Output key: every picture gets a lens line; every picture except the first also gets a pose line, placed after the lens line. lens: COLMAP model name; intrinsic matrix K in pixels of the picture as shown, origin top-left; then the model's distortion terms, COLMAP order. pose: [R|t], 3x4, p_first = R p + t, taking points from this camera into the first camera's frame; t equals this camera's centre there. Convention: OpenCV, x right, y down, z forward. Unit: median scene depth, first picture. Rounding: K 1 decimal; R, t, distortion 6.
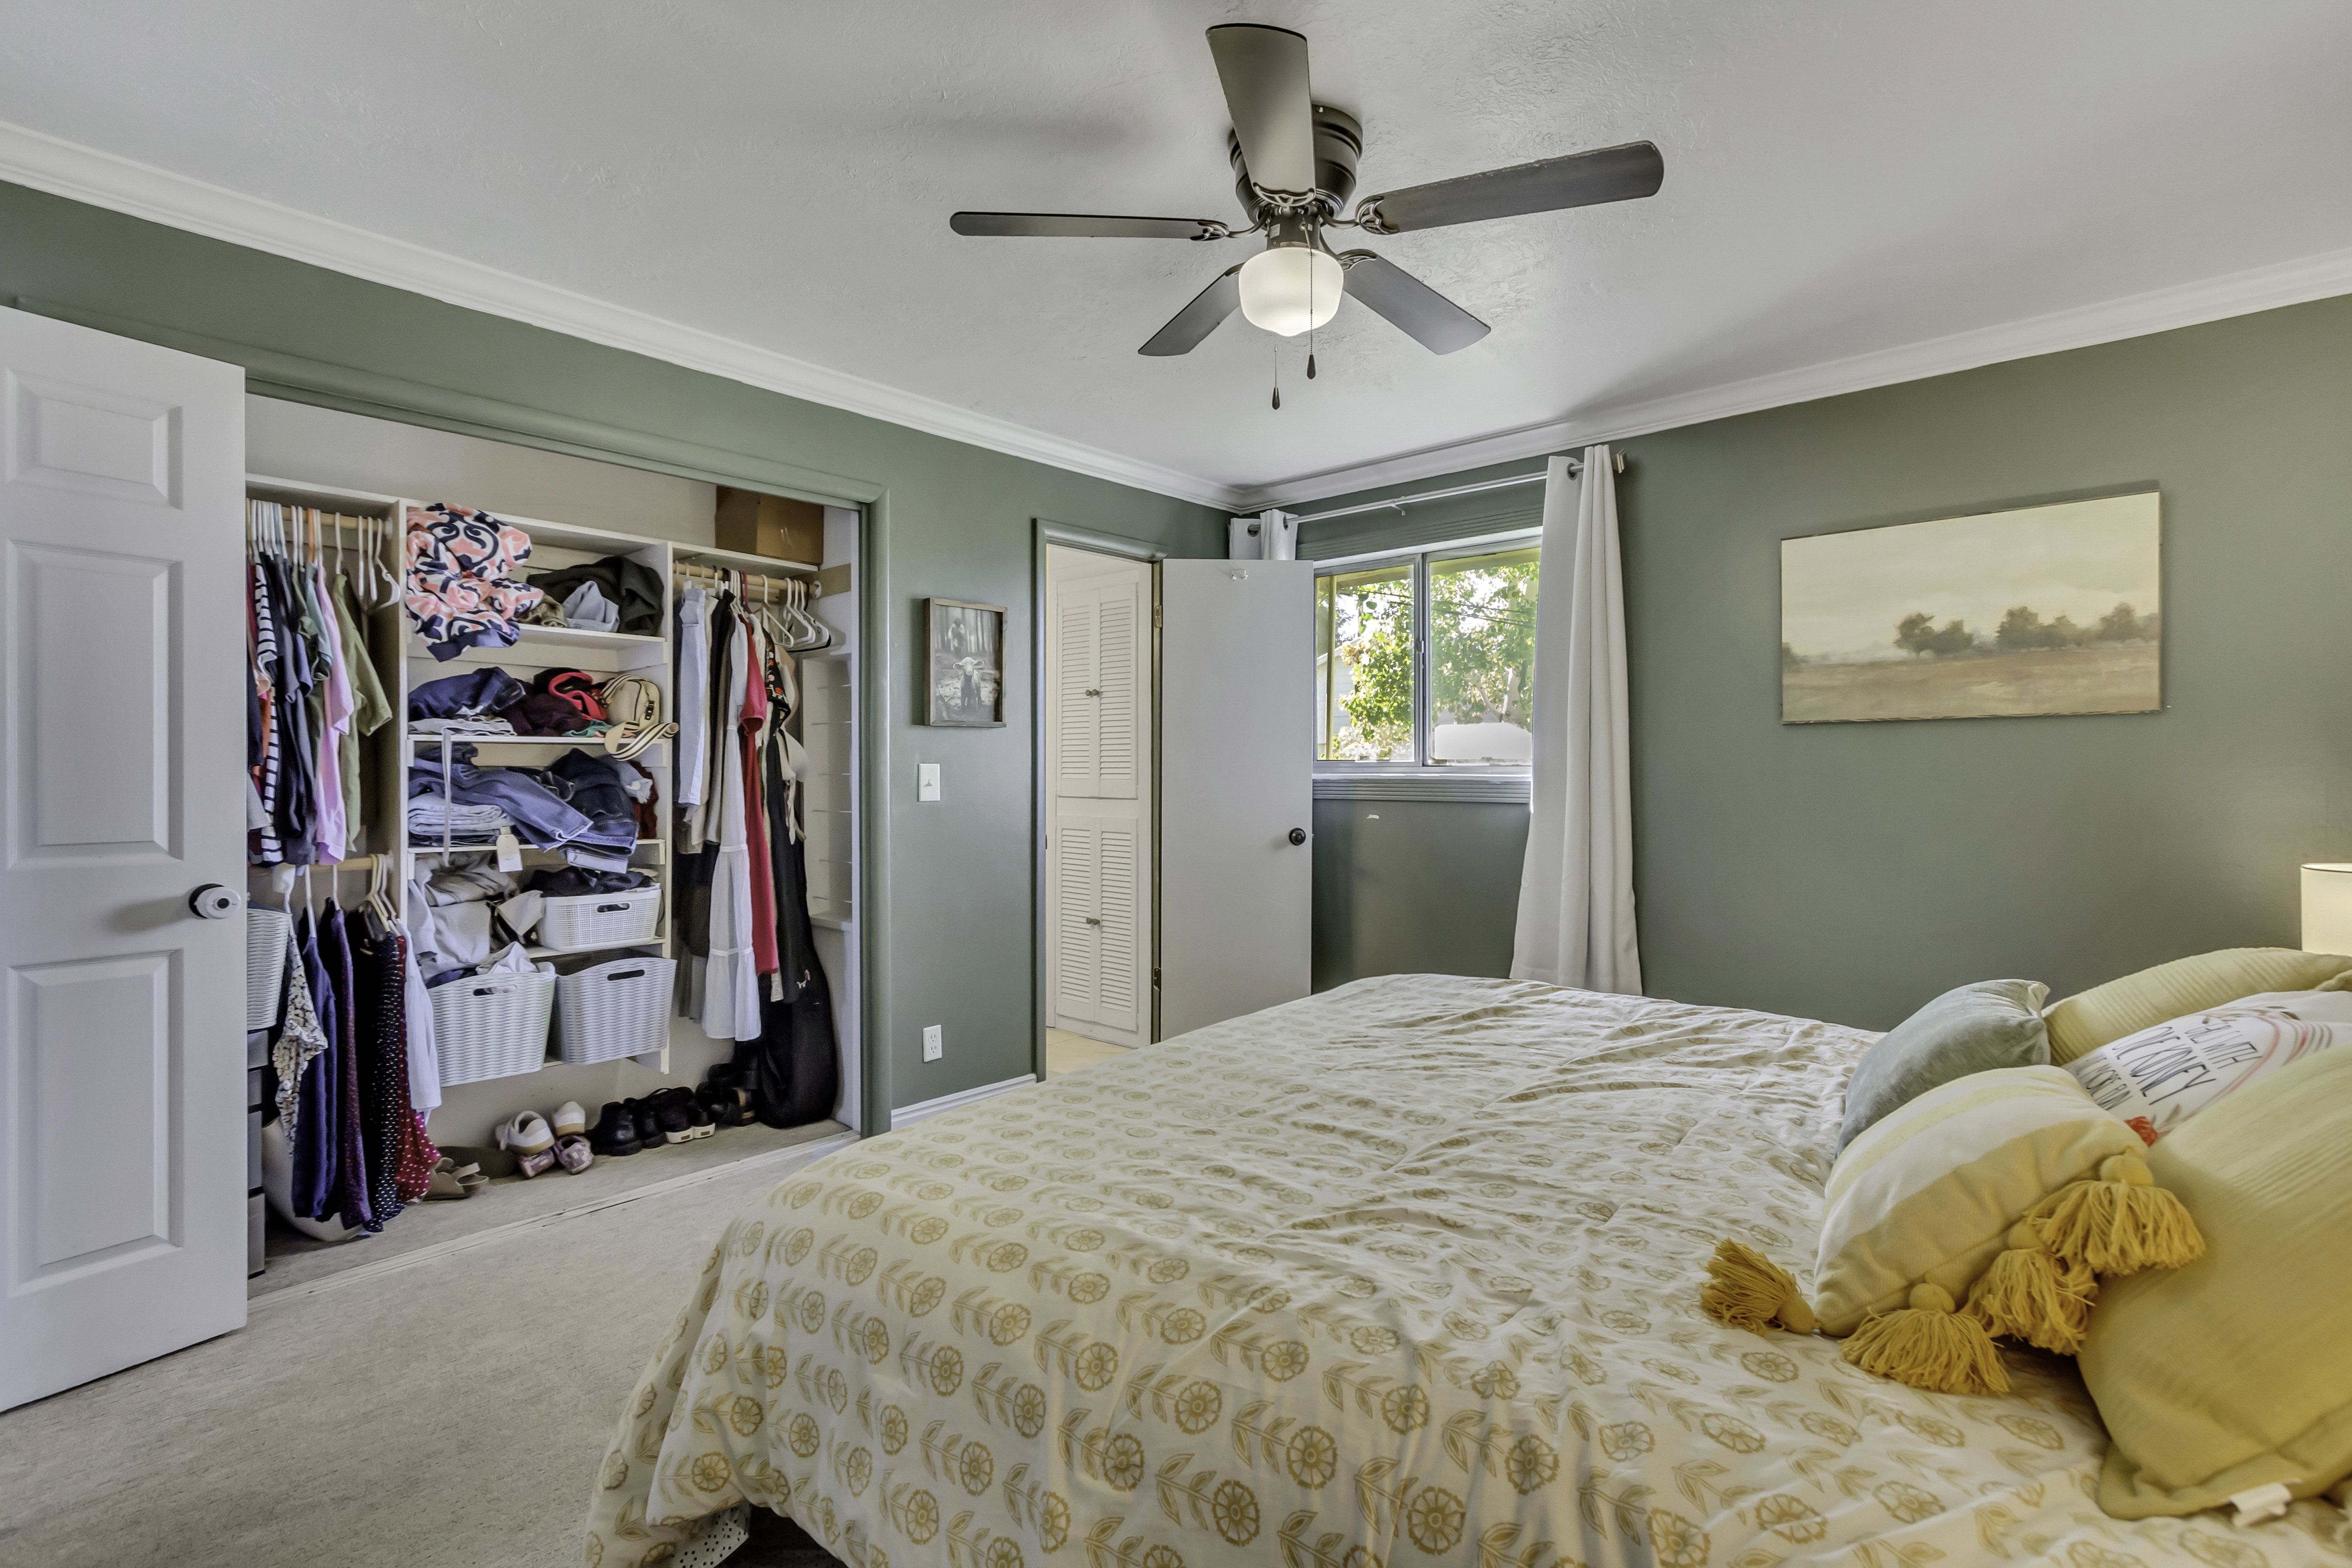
lens RADIAL K [[1082.9, 0, 1172.9], [0, 1082.9, 785.5], [0, 0, 1]] dist [0.016077, -0.010939]
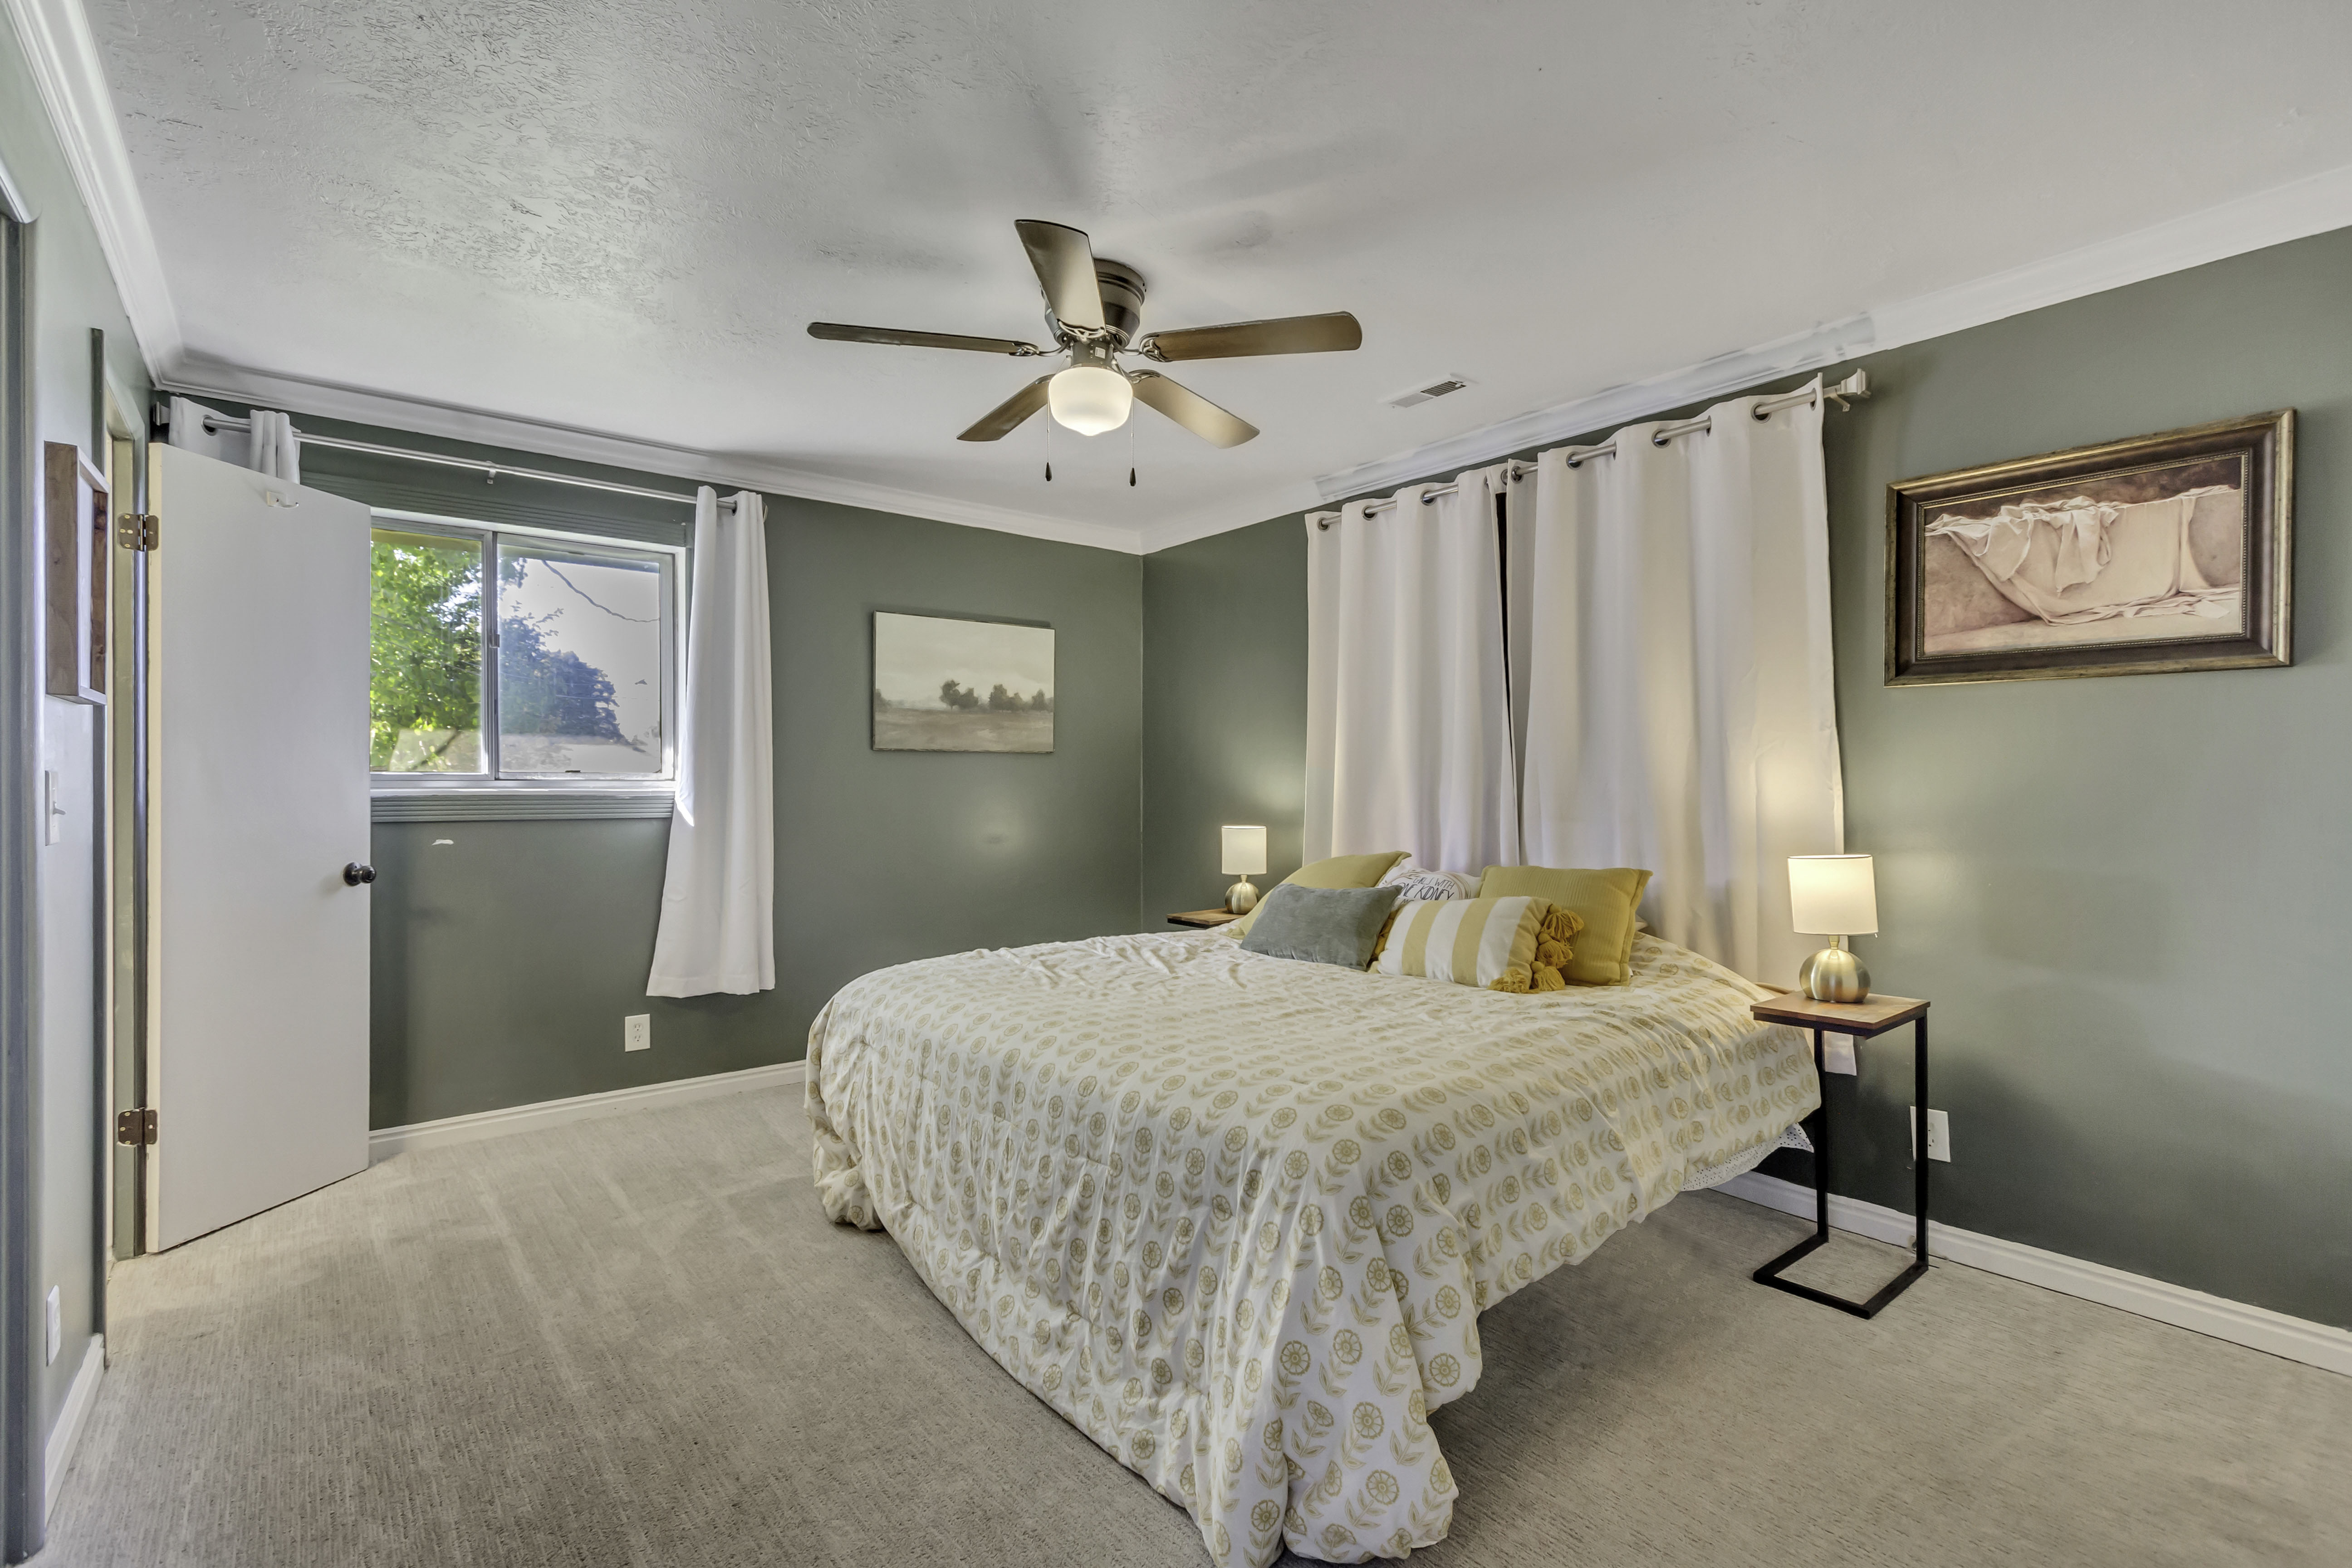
lens RADIAL K [[1082.9, 0, 1172.9], [0, 1082.9, 785.5], [0, 0, 1]] dist [0.016077, -0.010939]
pose [[0.166307, -0.001144, 0.986073, -0.725533], [0.011524, 0.999933, -0.000784, -0.008875], [-0.986007, 0.011494, 0.166309, 0.455403]]
